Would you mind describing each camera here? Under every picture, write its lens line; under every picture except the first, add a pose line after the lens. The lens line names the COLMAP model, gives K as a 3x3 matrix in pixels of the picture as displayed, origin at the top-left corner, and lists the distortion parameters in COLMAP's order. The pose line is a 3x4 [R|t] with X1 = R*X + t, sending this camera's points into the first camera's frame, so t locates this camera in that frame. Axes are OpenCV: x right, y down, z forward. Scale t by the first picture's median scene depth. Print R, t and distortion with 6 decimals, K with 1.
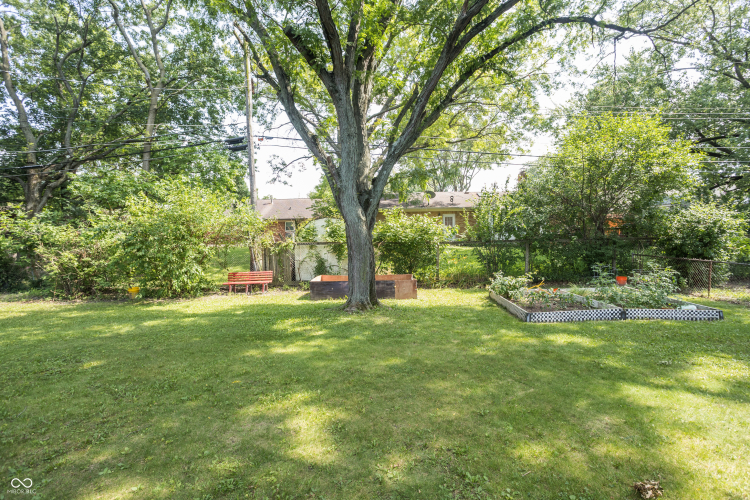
lens RADIAL K [[376.3, 0, 376.2], [0, 376.3, 249.5], [0, 0, 1]] dist [-0.026659, 0.015397]
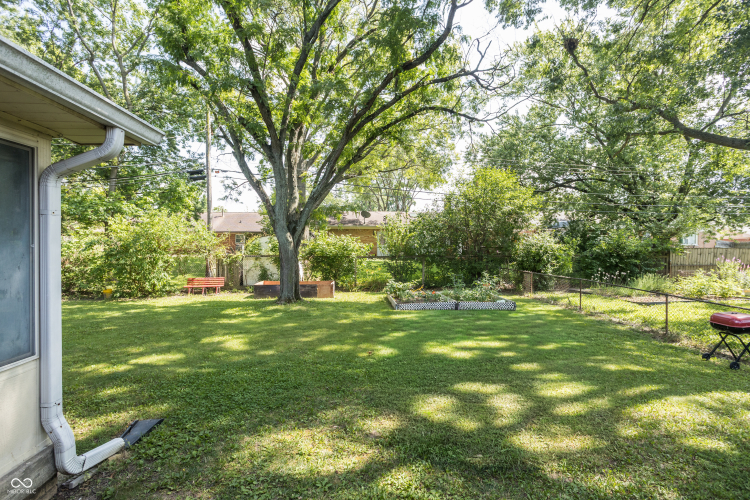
lens RADIAL K [[376.3, 0, 377.6], [0, 376.3, 251.2], [0, 0, 1]] dist [-0.026659, 0.015397]
pose [[0.991872, 0.018225, 0.125927, 0.082182], [-0.014744, 0.999484, -0.028528, -0.002487], [-0.126382, 0.026439, 0.991629, -0.346684]]
